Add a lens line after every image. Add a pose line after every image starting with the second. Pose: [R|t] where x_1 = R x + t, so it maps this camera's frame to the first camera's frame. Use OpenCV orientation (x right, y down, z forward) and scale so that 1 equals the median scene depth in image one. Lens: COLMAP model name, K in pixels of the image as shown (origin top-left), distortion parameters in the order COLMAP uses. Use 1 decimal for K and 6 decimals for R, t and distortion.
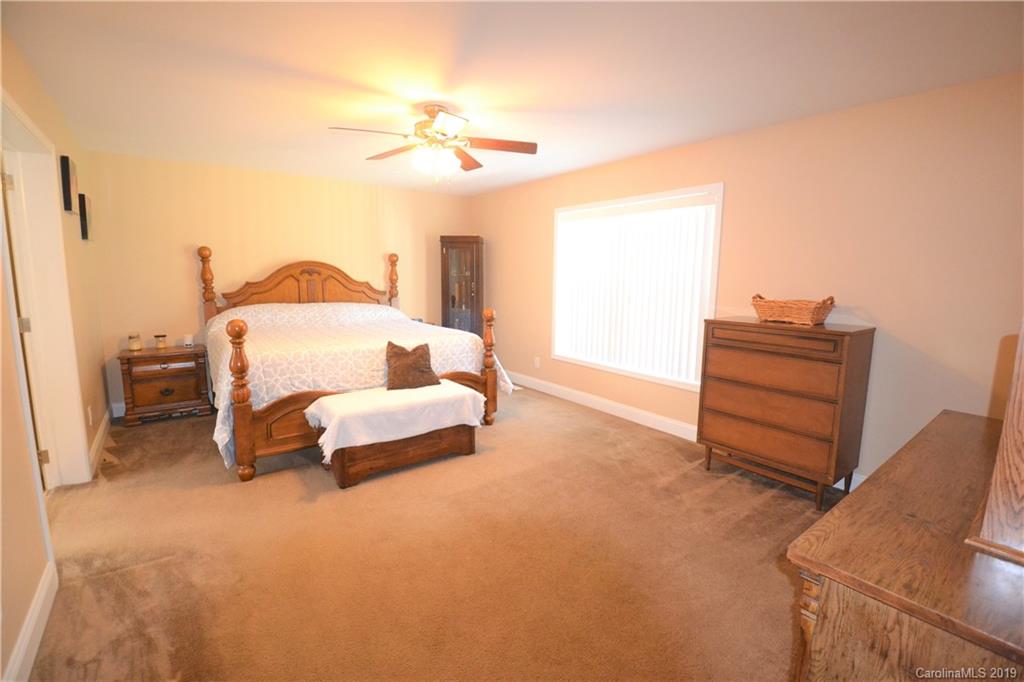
lens RADIAL K [[459.5, 0, 518.7], [0, 459.5, 340.5], [0, 0, 1]] dist [-0.011058, -0.009841]
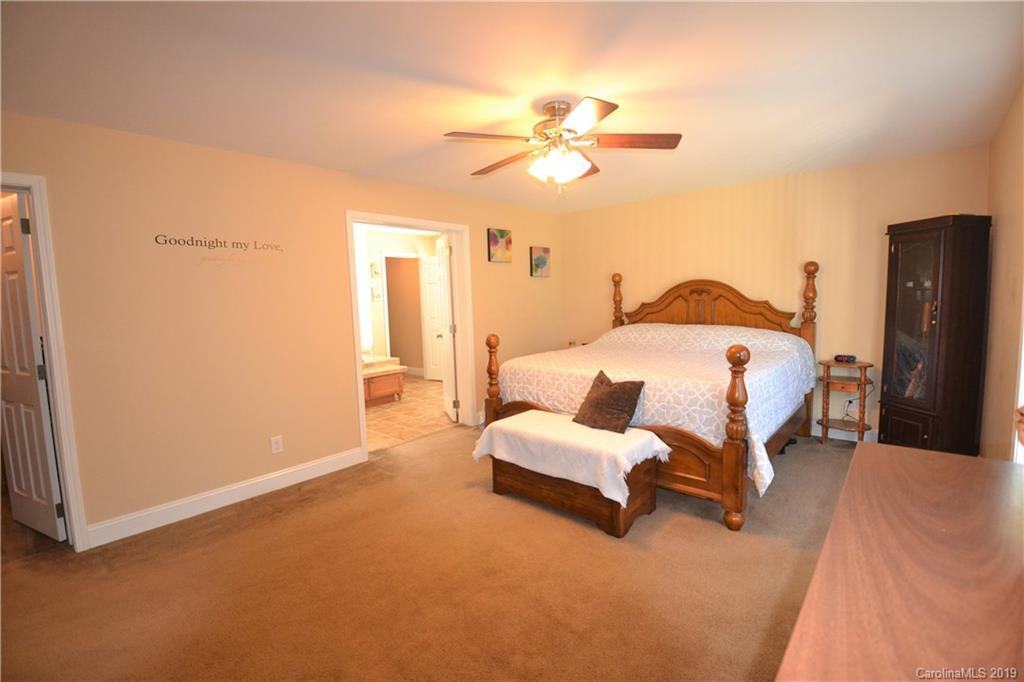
lens RADIAL K [[459.5, 0, 515.8], [0, 459.5, 342.0], [0, 0, 1]] dist [-0.011058, -0.009841]
pose [[0.168811, 0.077934, -0.982563, 0.428721], [-0.109829, 0.992148, 0.059824, -0.066974], [0.979510, 0.097815, 0.176045, 0.514893]]
